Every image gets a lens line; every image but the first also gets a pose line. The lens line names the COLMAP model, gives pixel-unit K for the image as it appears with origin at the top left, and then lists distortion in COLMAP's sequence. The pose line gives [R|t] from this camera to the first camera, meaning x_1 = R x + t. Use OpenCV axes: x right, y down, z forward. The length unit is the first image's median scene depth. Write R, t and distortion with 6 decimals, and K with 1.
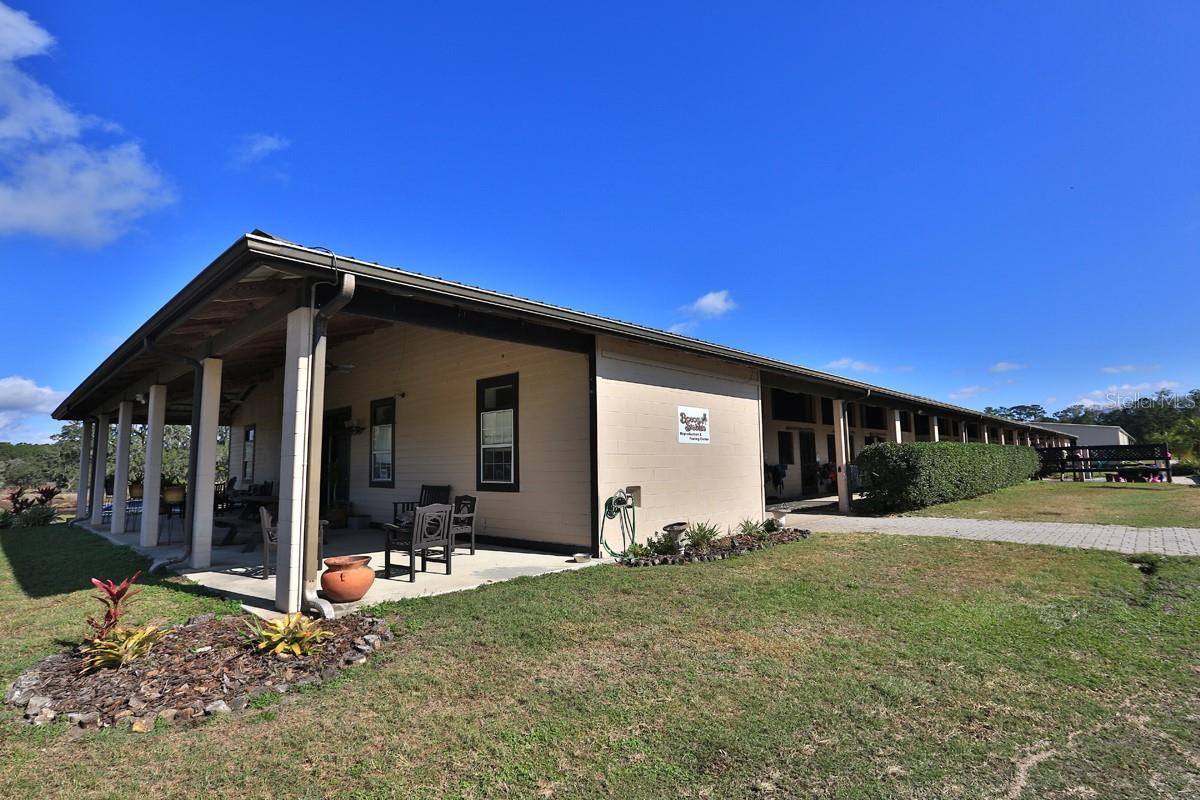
lens RADIAL K [[594.7, 0, 596.5], [0, 594.7, 402.2], [0, 0, 1]] dist [-0.020803, 0.005505]
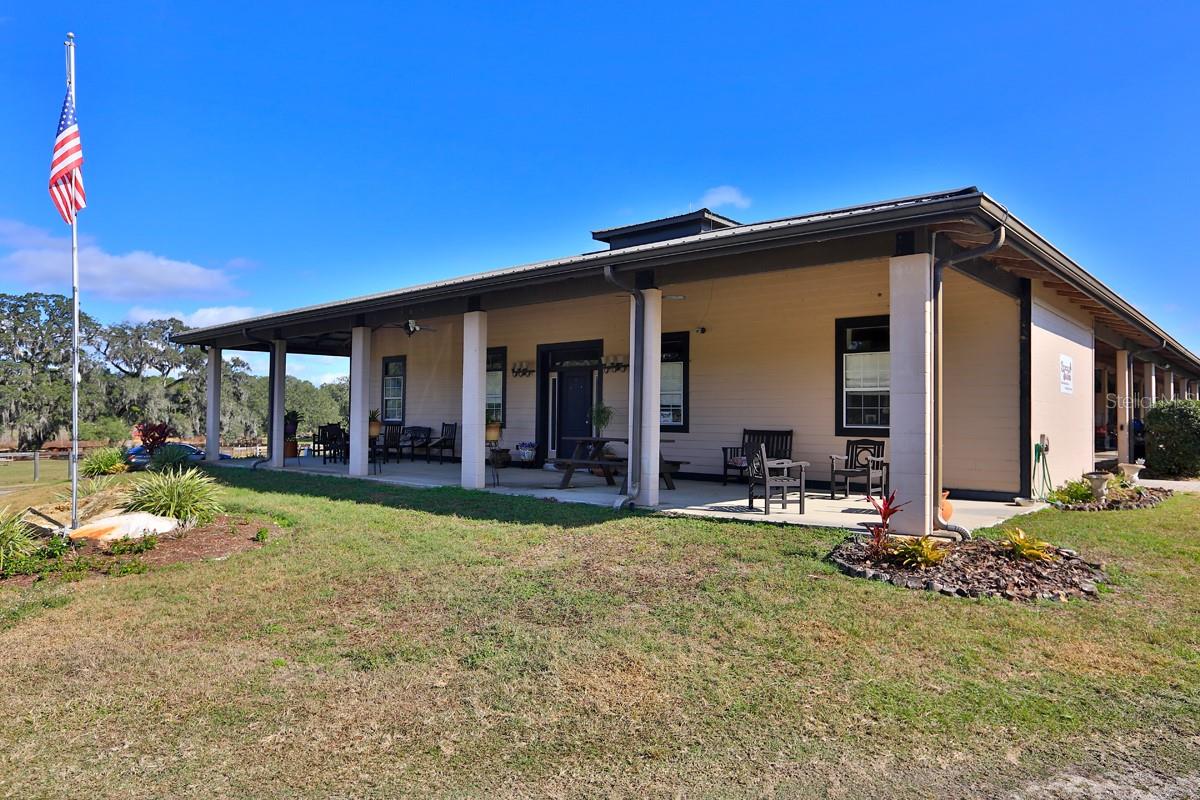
lens RADIAL K [[771.1, 0, 604.3], [0, 771.1, 402.4], [0, 0, 1]] dist [-0.007183, -0.000206]
pose [[0.998730, 0.030967, 0.039731, -0.624437], [-0.034164, 0.996006, 0.082492, 0.006407], [-0.037018, -0.083744, 0.995799, -0.211271]]
